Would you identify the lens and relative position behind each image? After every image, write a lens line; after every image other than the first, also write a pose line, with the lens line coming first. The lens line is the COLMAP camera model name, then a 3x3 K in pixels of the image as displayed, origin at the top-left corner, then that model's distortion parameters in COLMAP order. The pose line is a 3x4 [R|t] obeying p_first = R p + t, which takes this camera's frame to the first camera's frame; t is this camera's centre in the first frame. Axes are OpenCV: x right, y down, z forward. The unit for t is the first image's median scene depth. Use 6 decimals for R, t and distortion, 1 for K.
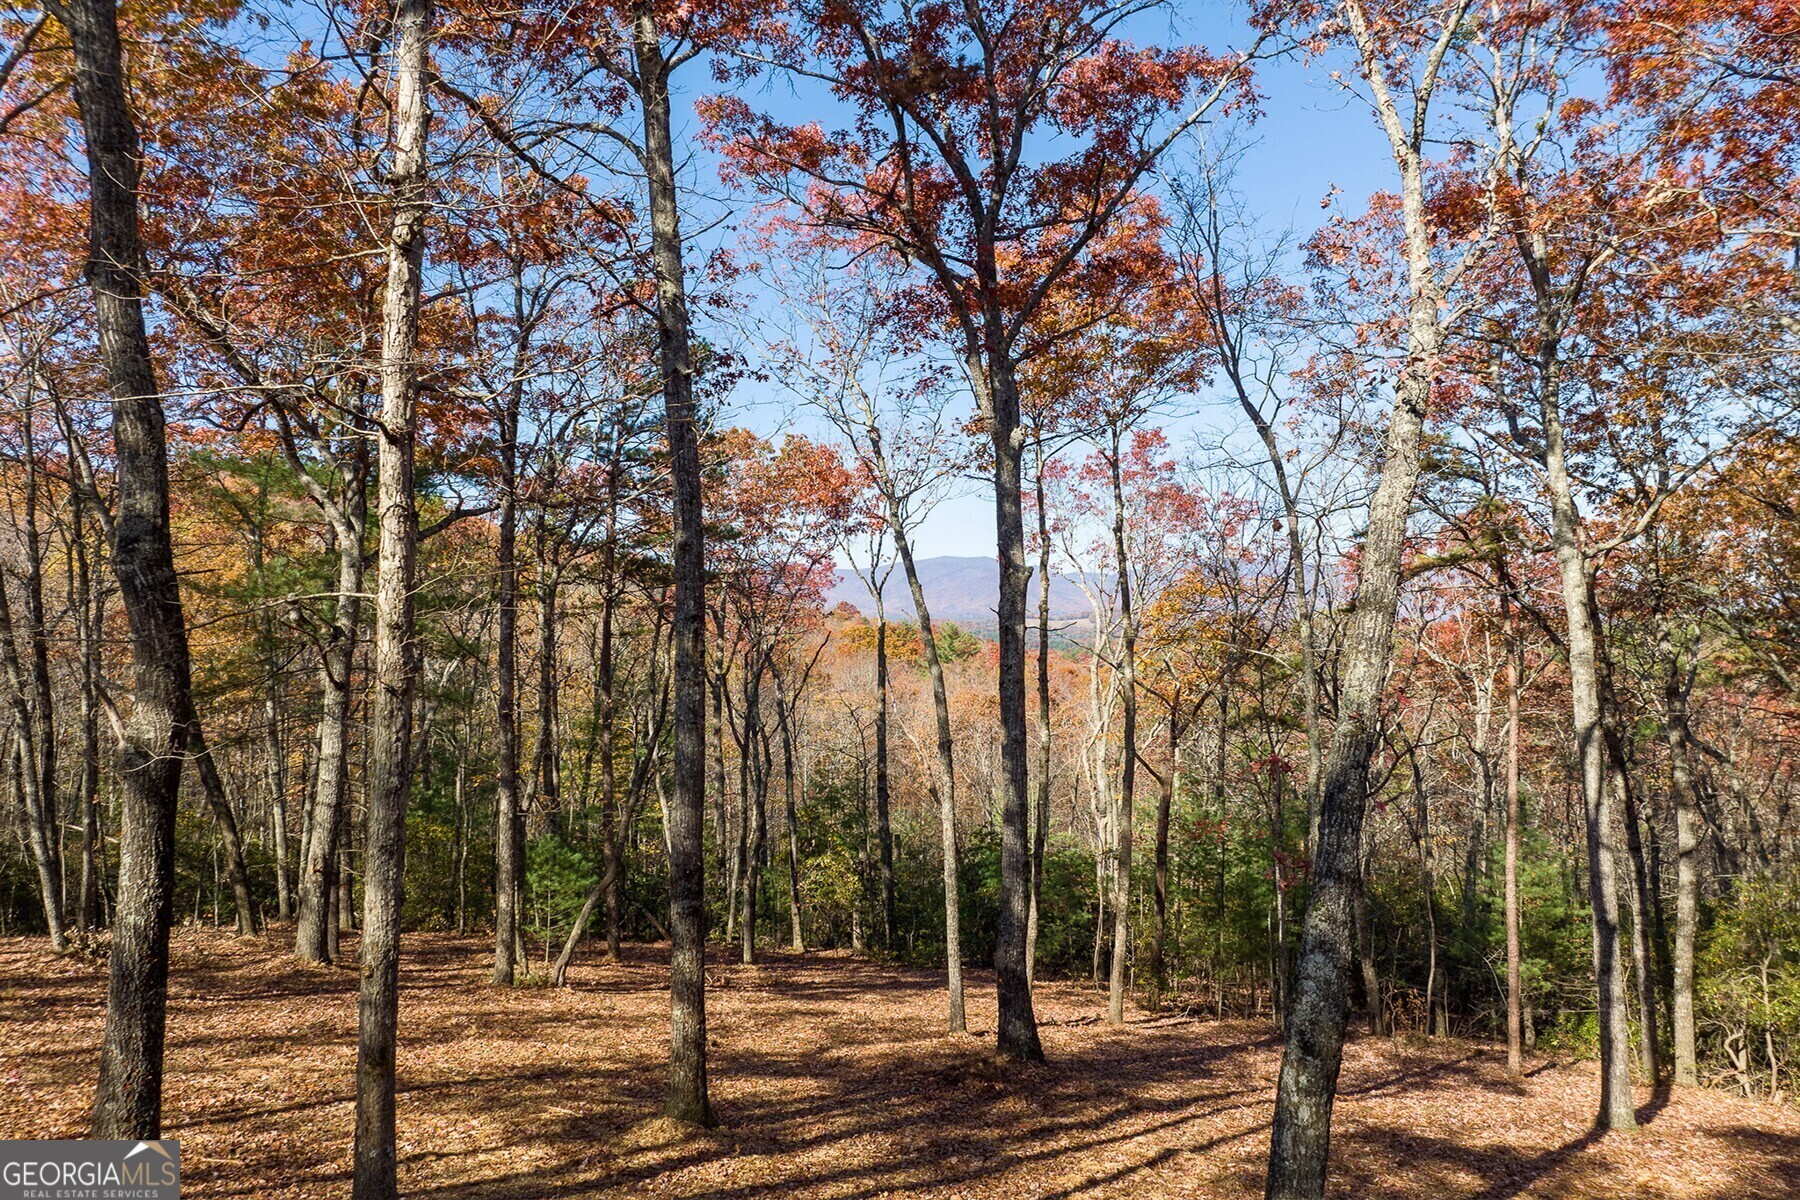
lens RADIAL K [[1324.6, 0, 871.9], [0, 1324.6, 597.6], [0, 0, 1]] dist [-0.046964, 0.011699]
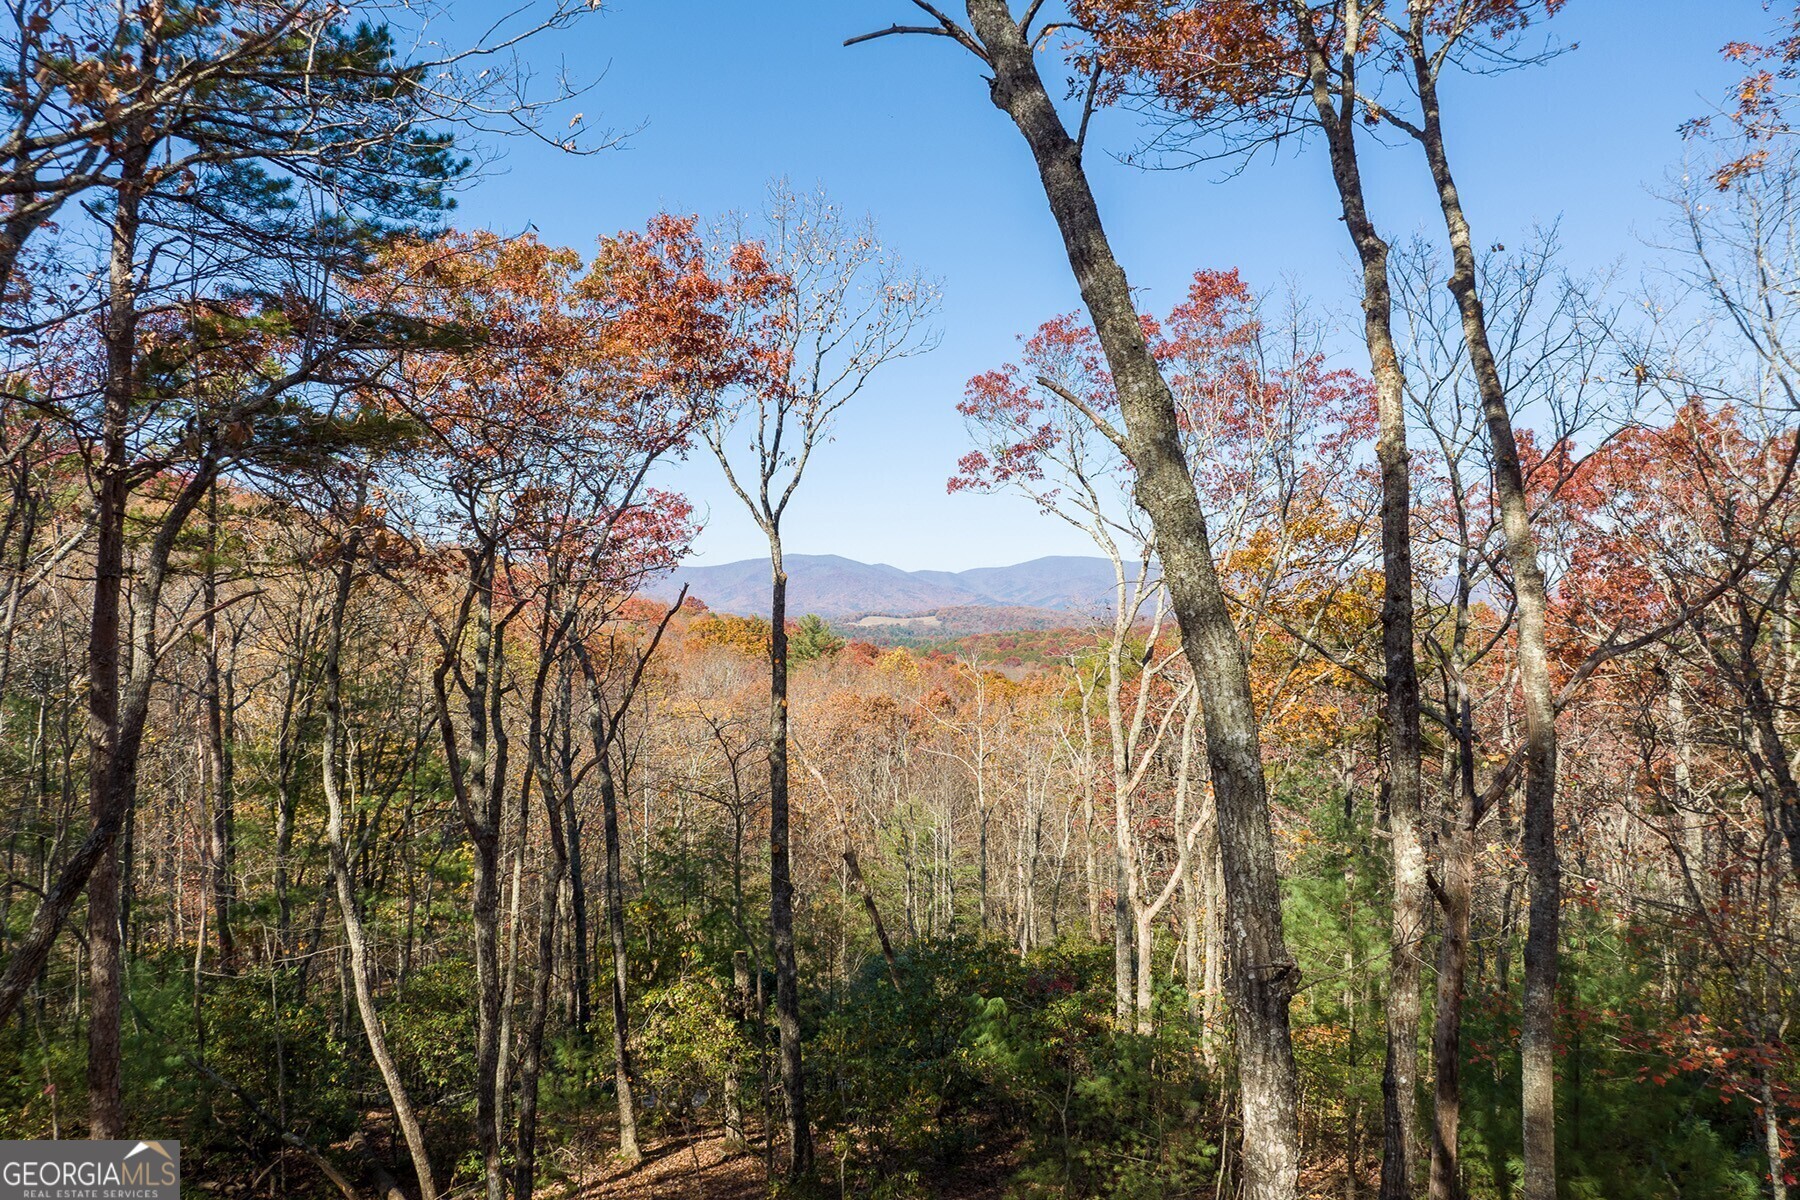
lens RADIAL K [[1324.6, 0, 871.9], [0, 1324.6, 597.6], [0, 0, 1]] dist [-0.046964, 0.011699]
pose [[0.995450, 0.003460, 0.095221, -0.005631], [-0.005527, 0.999755, 0.021453, 0.013269], [-0.095123, -0.021882, 0.995225, 0.431253]]
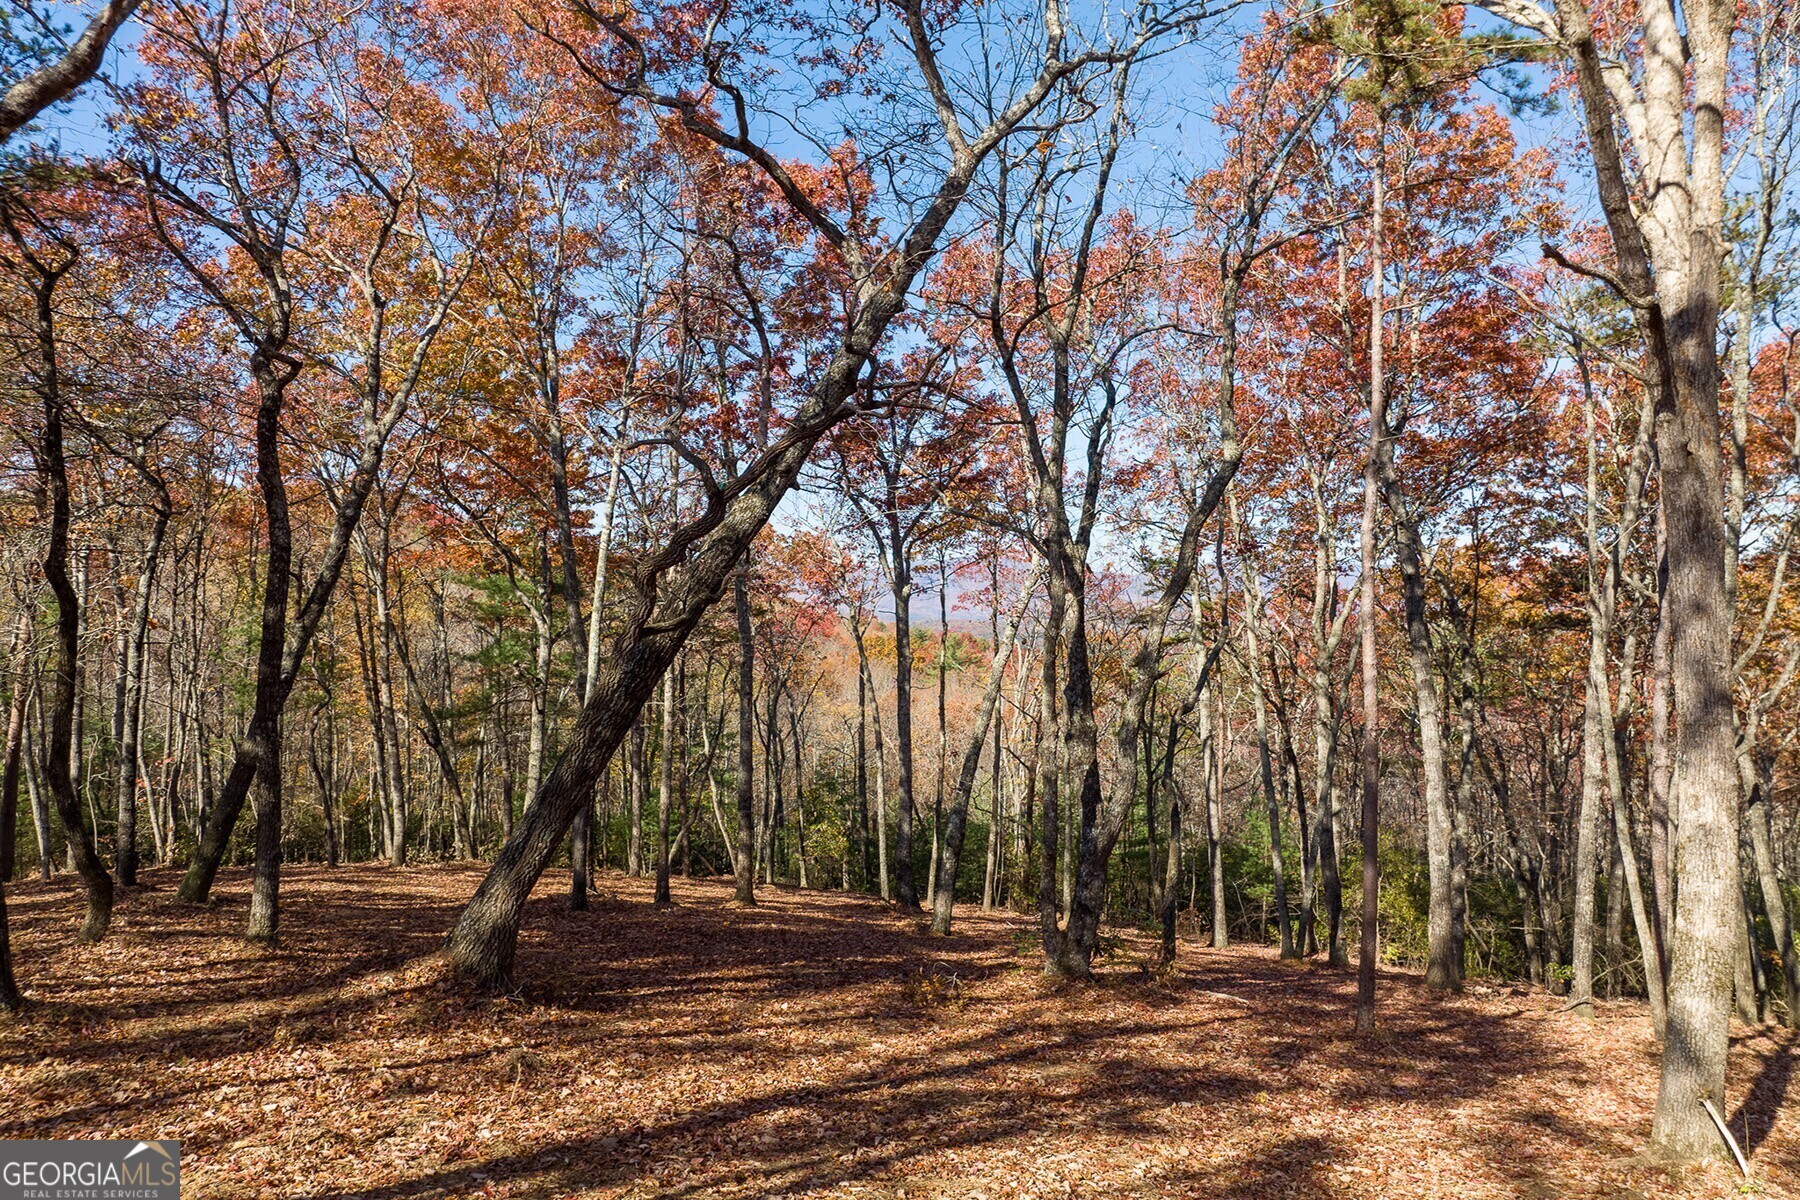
lens RADIAL K [[1324.6, 0, 871.9], [0, 1324.6, 597.6], [0, 0, 1]] dist [-0.046964, 0.011699]
pose [[0.999867, 0.003186, -0.015970, 0.039950], [-0.003183, 0.999995, 0.000242, -0.049403], [0.015971, -0.000191, 0.999872, -0.433460]]
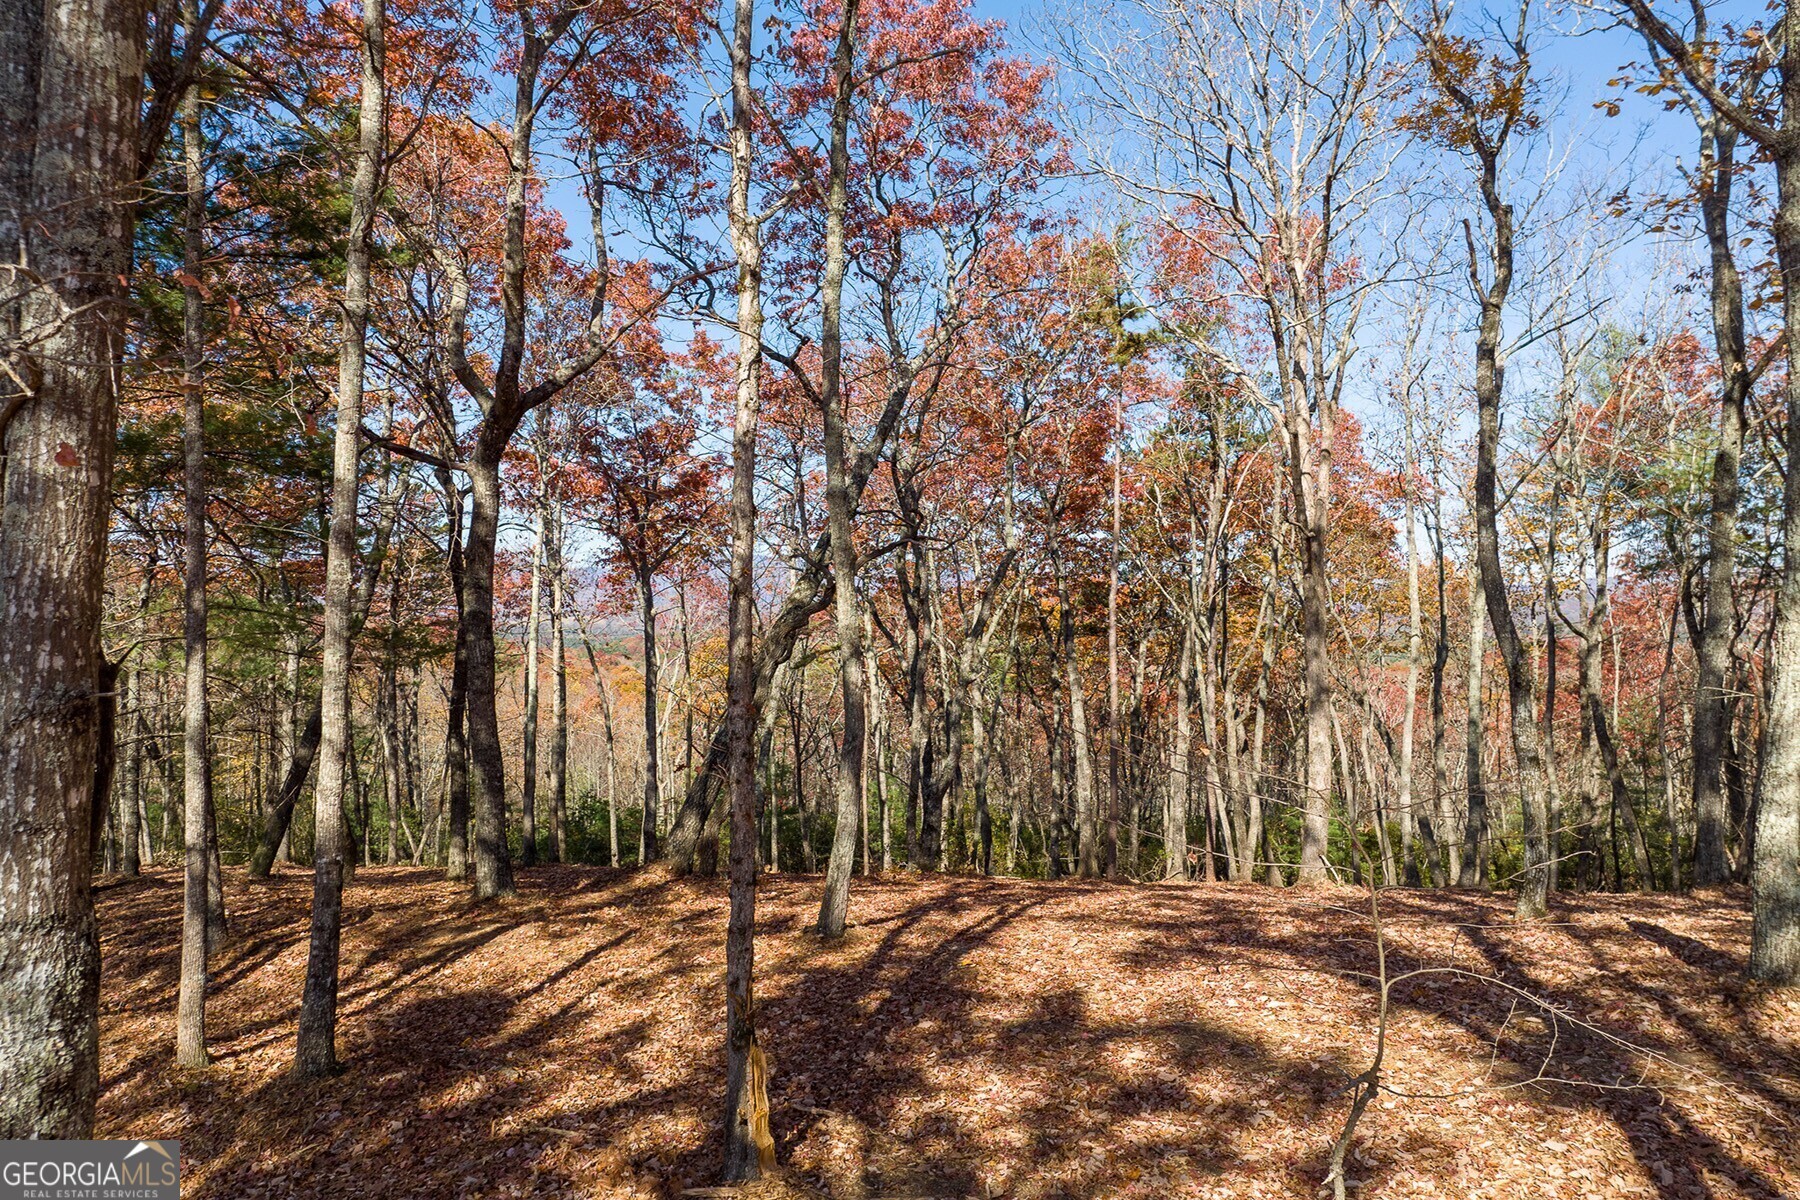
lens RADIAL K [[1324.6, 0, 871.9], [0, 1324.6, 597.6], [0, 0, 1]] dist [-0.046964, 0.011699]
pose [[0.932686, 0.006483, 0.360630, -0.176305], [-0.007968, 0.999965, 0.002632, -0.070018], [-0.360600, -0.005328, 0.932705, -0.635603]]
